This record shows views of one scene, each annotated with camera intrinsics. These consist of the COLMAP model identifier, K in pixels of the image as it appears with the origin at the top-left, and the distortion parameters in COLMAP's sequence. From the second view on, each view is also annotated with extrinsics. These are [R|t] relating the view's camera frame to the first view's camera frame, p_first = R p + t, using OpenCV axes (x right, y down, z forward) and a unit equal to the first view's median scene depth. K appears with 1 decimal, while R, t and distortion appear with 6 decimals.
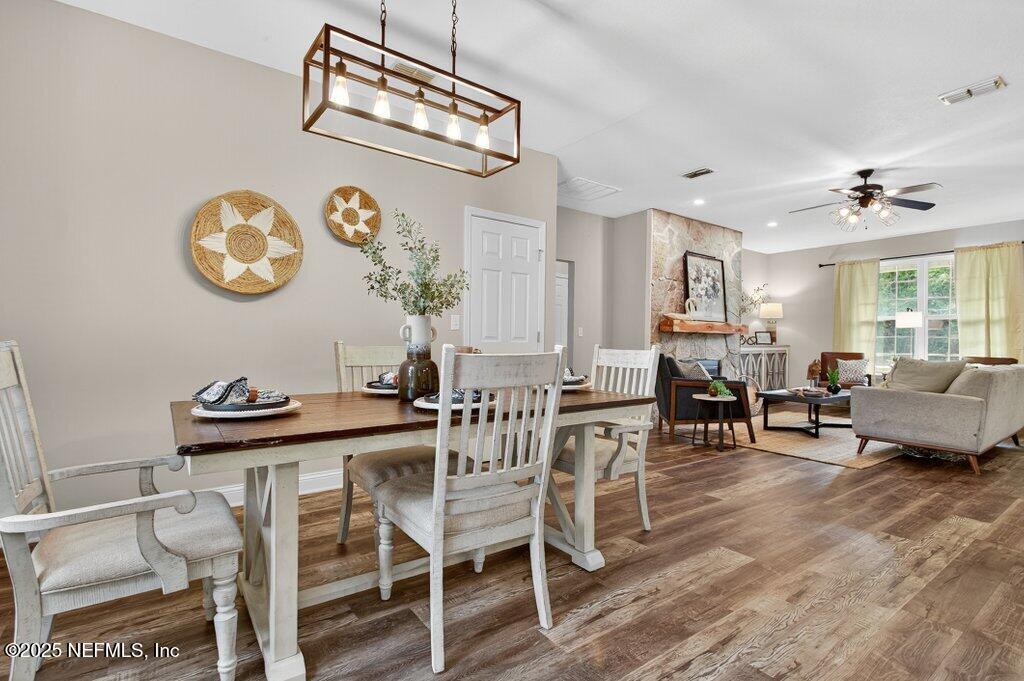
lens RADIAL K [[457.9, 0, 521.4], [0, 457.9, 341.0], [0, 0, 1]] dist [-0.000229, -0.002737]
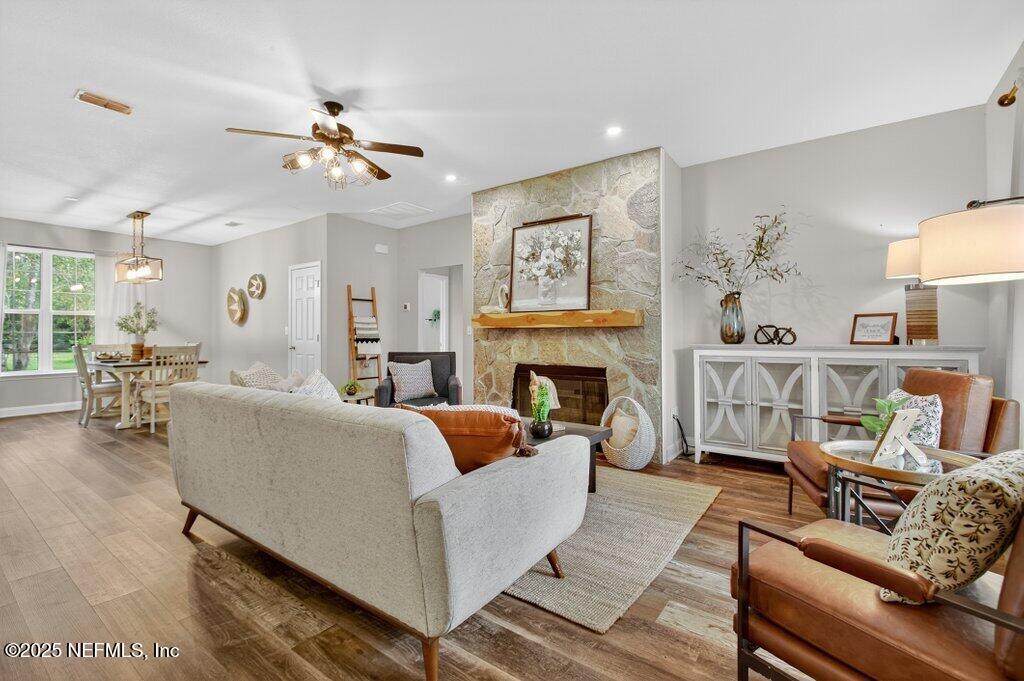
lens RADIAL K [[457.9, 0, 516.8], [0, 457.9, 325.3], [0, 0, 1]] dist [-0.000229, -0.002737]
pose [[0.313888, -0.030536, -0.948969, 1.028783], [0.006443, 0.999528, -0.030032, 0.000374], [0.949438, 0.003313, 0.313937, 0.700669]]
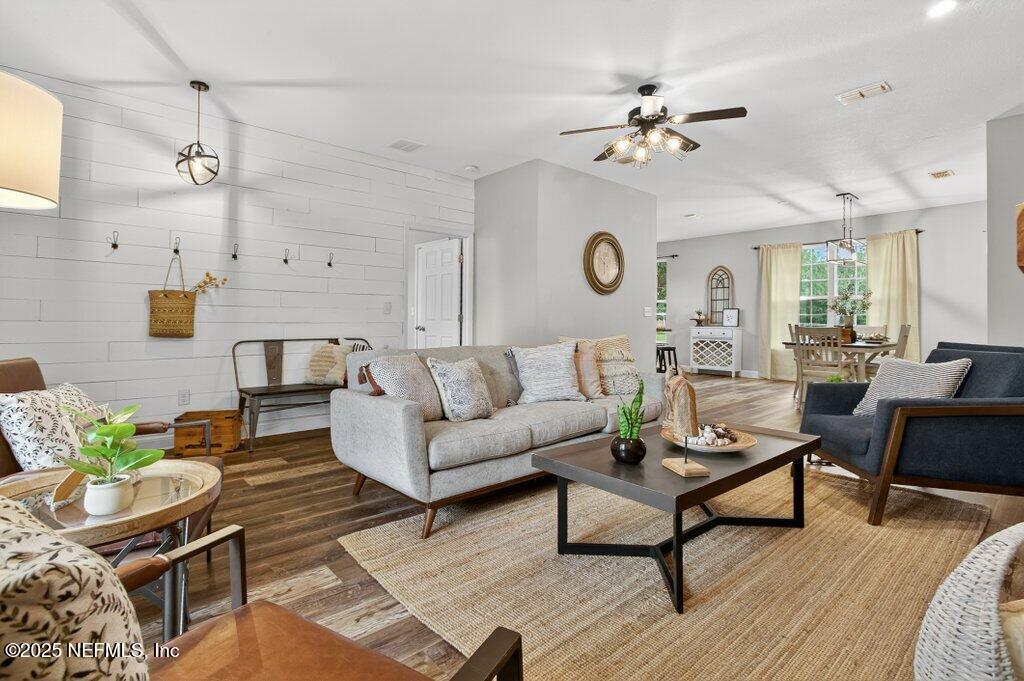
lens RADIAL K [[489.1, 0, 498.8], [0, 489.1, 318.8], [0, 0, 1]] dist [0.001220, 0.000572]
pose [[-0.996194, -0.017505, -0.085393, 0.710572], [-0.017697, 0.999842, 0.001498, 0.003598], [0.085354, 0.003004, -0.996346, 1.191504]]
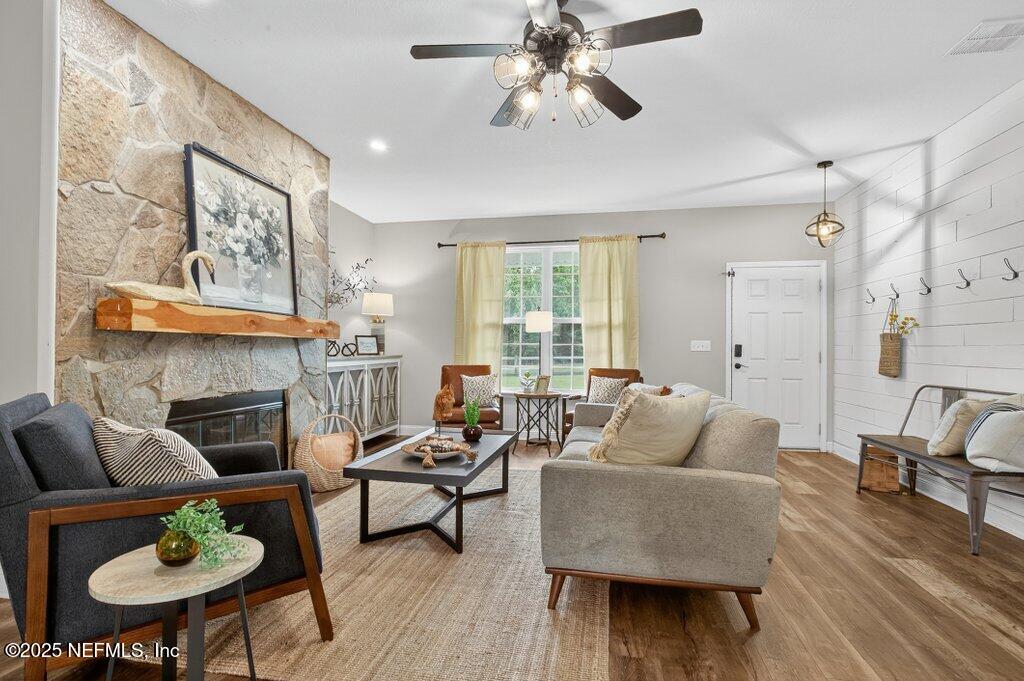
lens RADIAL K [[494.2, 0, 506.4], [0, 494.2, 343.6], [0, 0, 1]] dist [-0.002118, -0.001194]
pose [[0.733457, 0.001208, 0.679734, 0.245266], [0.002009, 0.999990, -0.003944, -0.007062], [-0.679733, 0.004258, 0.733448, 0.435745]]
